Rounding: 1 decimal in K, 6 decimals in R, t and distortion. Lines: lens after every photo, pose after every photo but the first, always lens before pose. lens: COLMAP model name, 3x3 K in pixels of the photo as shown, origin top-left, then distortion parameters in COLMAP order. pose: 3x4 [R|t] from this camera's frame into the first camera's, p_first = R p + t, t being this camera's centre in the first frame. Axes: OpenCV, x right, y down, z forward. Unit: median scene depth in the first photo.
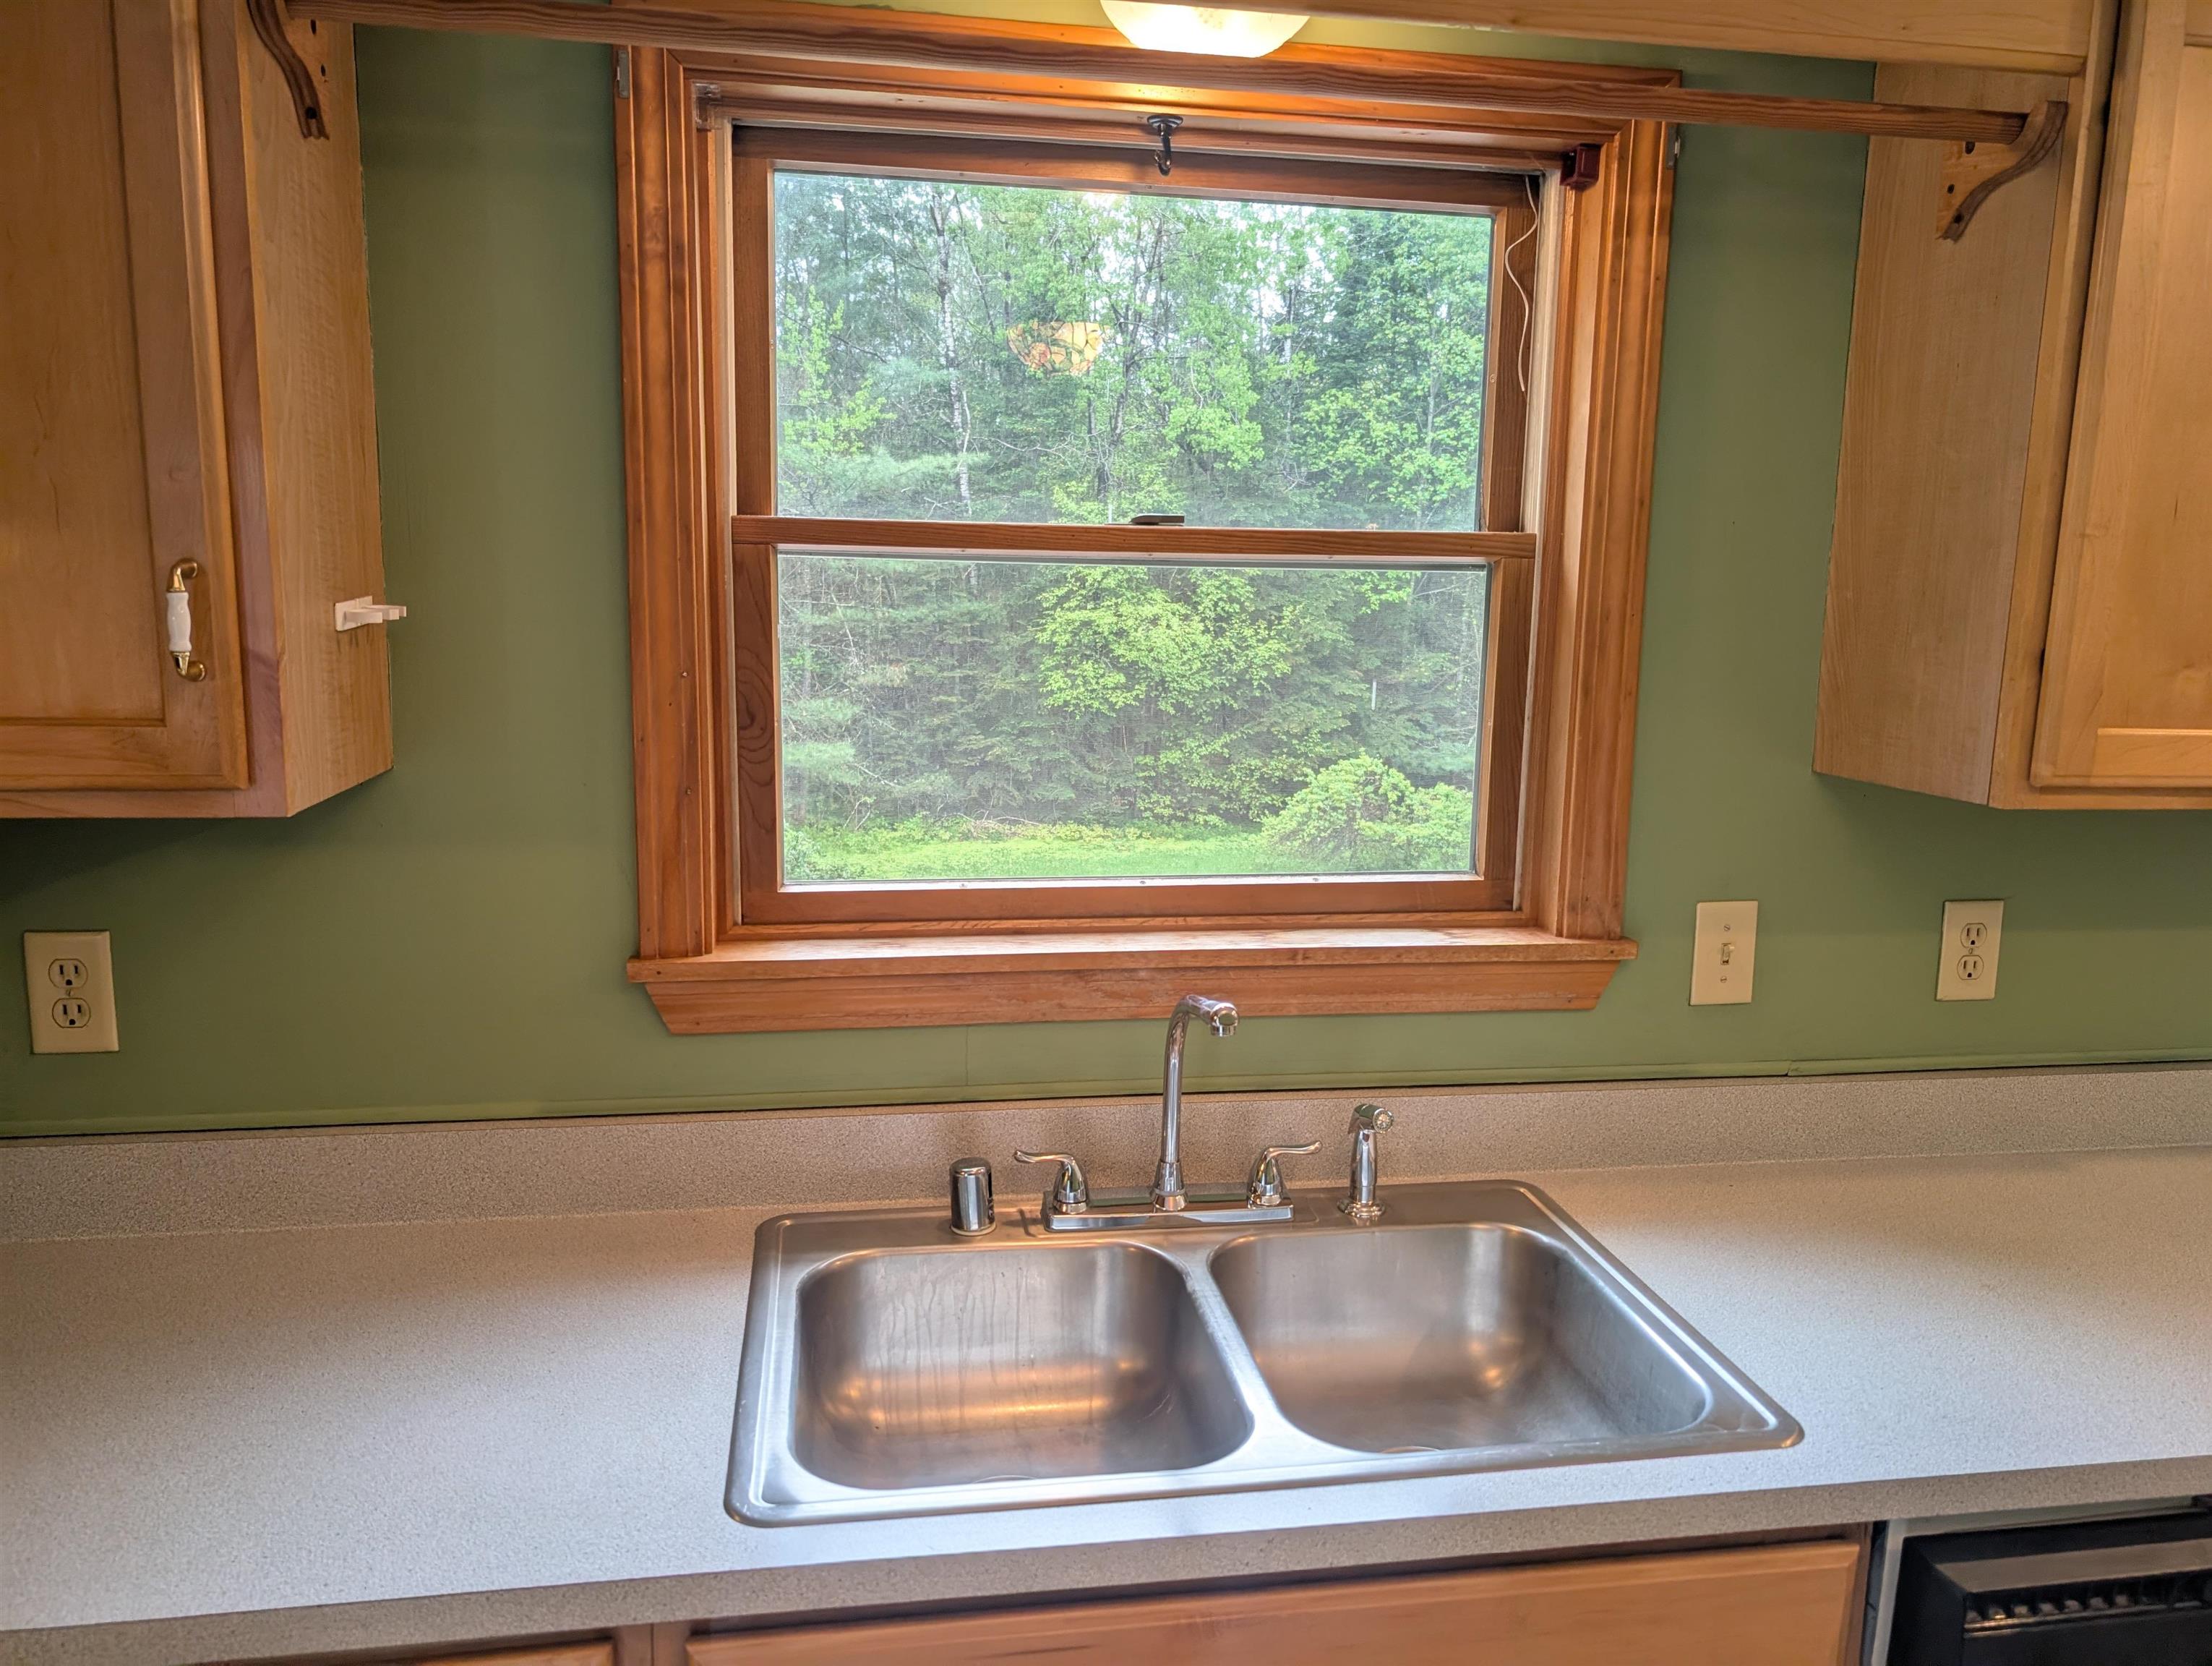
lens RADIAL K [[1592.7, 0, 1115.1], [0, 1592.7, 870.0], [0, 0, 1]] dist [0.027839, -0.004370]
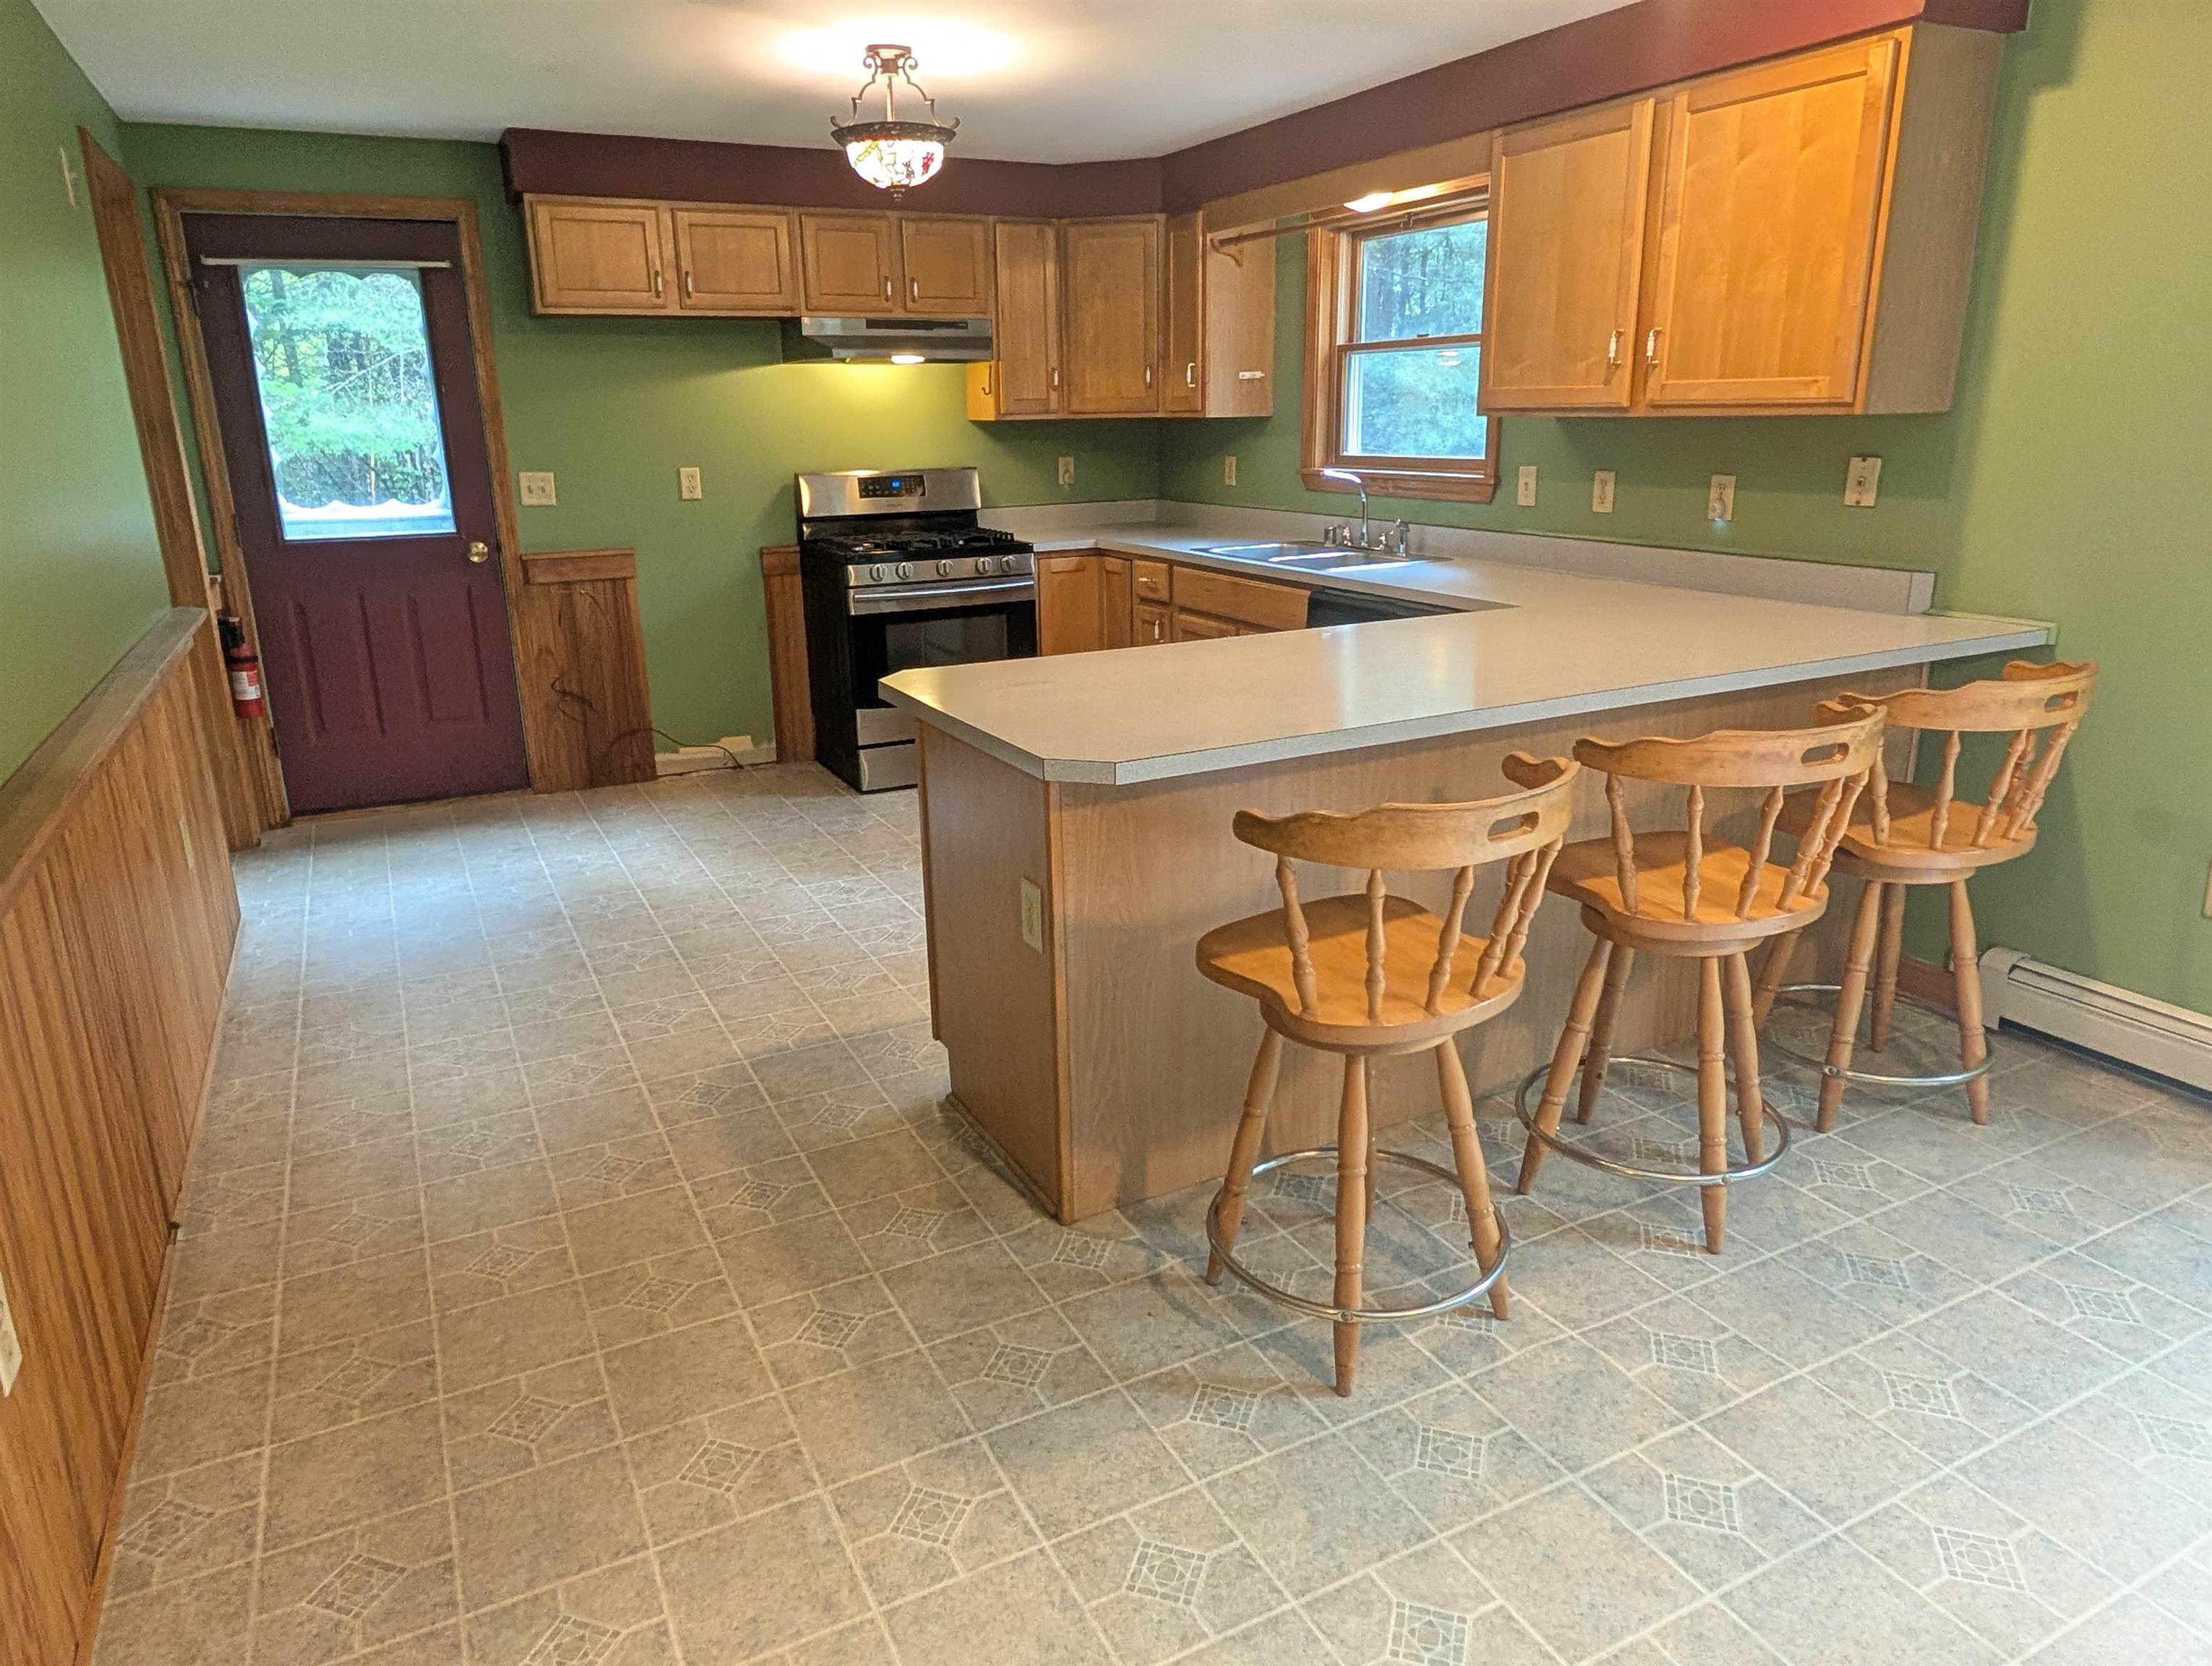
lens RADIAL K [[1460.6, 0, 1102.4], [0, 1460.6, 712.0], [0, 0, 1]] dist [-0.001273, -0.000598]
pose [[0.294857, 0.169907, -0.940314, 2.541718], [-0.156433, 0.979371, 0.127911, 0.220579], [0.942649, 0.109381, 0.315354, -0.408783]]
